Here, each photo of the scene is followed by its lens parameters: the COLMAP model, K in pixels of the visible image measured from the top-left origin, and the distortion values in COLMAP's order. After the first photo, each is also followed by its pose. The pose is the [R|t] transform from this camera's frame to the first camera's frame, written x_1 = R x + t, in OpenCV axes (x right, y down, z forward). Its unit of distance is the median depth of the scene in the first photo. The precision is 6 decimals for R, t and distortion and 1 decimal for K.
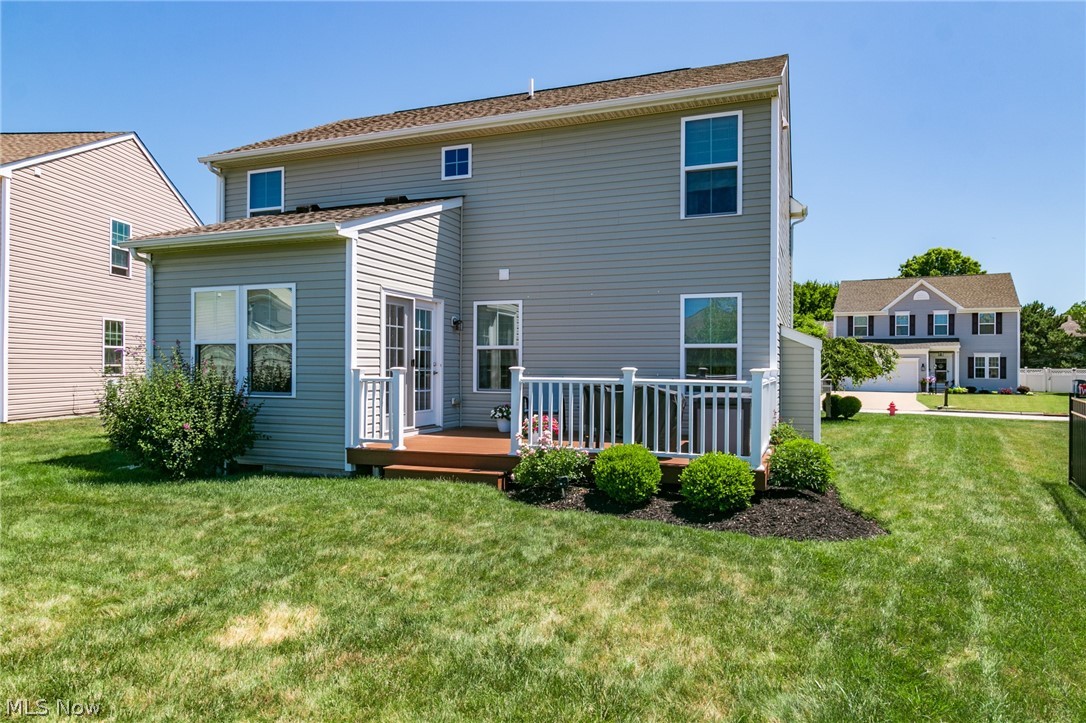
lens RADIAL K [[693.0, 0, 543.0], [0, 693.0, 361.5], [0, 0, 1]] dist [0.001032, -0.000552]
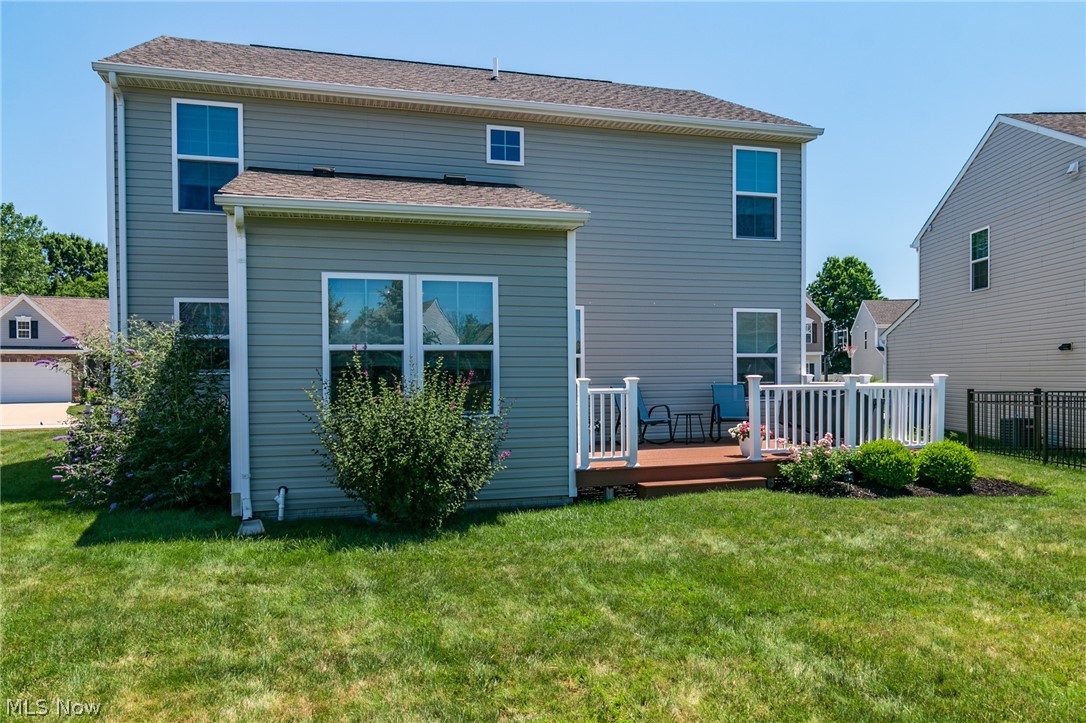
lens RADIAL K [[754.7, 0, 541.5], [0, 754.7, 391.1], [0, 0, 1]] dist [0.001125, 0.000809]
pose [[0.802615, -0.024232, 0.596005, -0.757698], [0.007588, 0.999508, 0.030419, -0.004219], [-0.596449, -0.019893, 0.802404, 0.222080]]
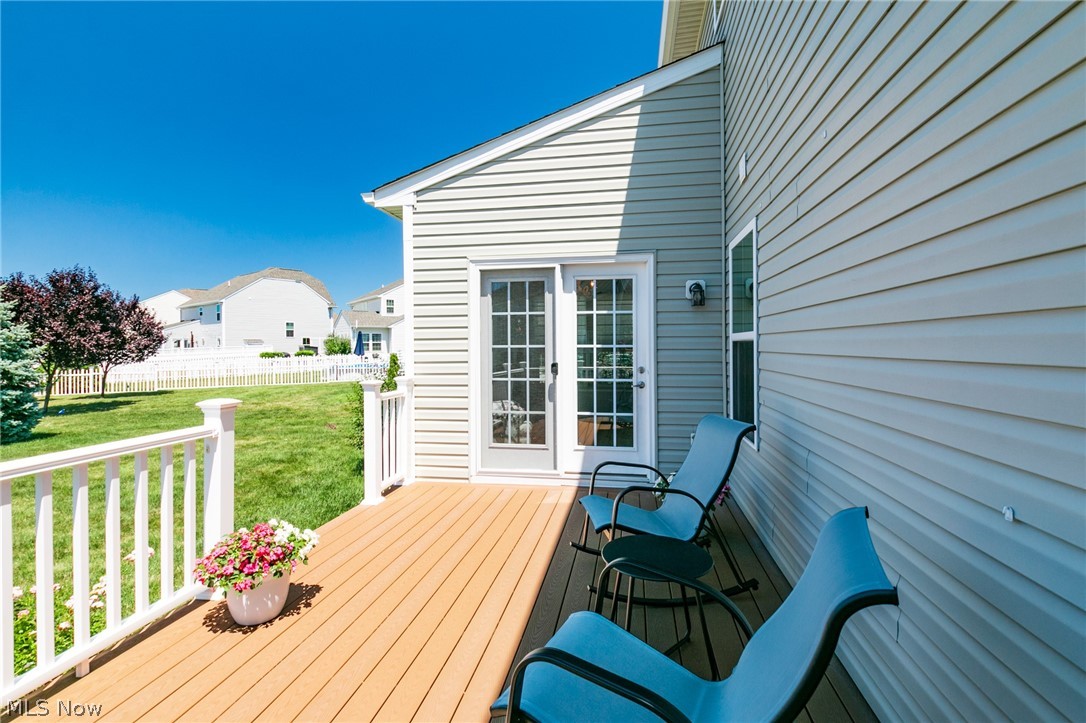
lens RADIAL K [[511.2, 0, 538.5], [0, 511.2, 348.8], [0, 0, 1]] dist [-0.002344, -0.000349]
pose [[0.183369, 0.005584, -0.983028, 0.260126], [0.017215, 0.999812, 0.008890, -0.020306], [0.982893, -0.018553, 0.183239, 0.895803]]
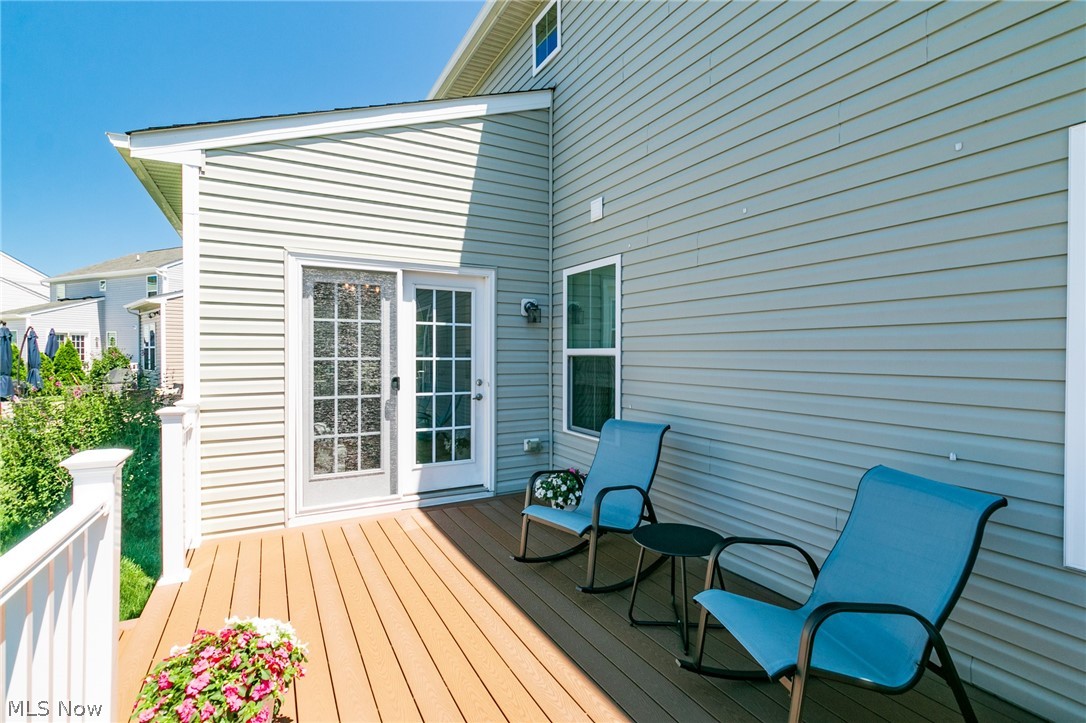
lens RADIAL K [[516.2, 0, 543.0], [0, 516.2, 361.5], [0, 0, 1]] dist [-0.002524, -0.000975]
pose [[0.757701, 0.006436, -0.652570, 0.179677], [0.007610, 0.999796, 0.018697, -0.023085], [0.652558, -0.019133, 0.757497, 0.752875]]
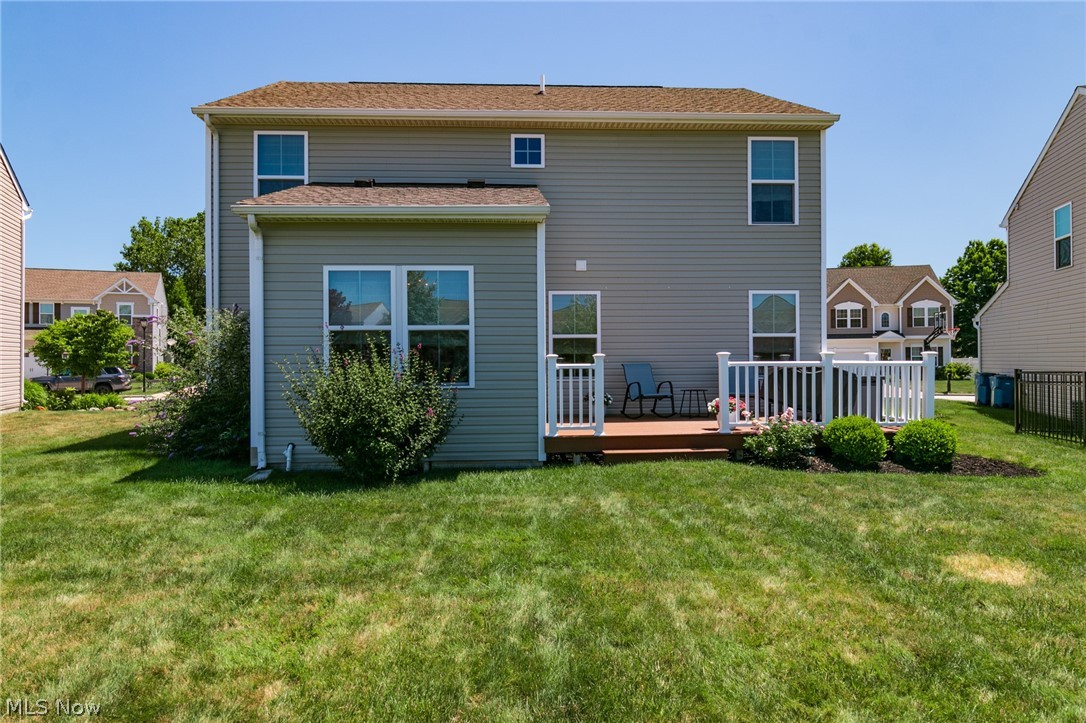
lens RADIAL K [[679.4, 0, 543.0], [0, 679.4, 361.5], [0, 0, 1]] dist [-0.002432, -0.001658]
pose [[0.913139, -0.011809, 0.407477, -0.575979], [0.007807, 0.999904, 0.011485, 0.005991], [-0.407573, -0.007306, 0.913143, 0.107007]]
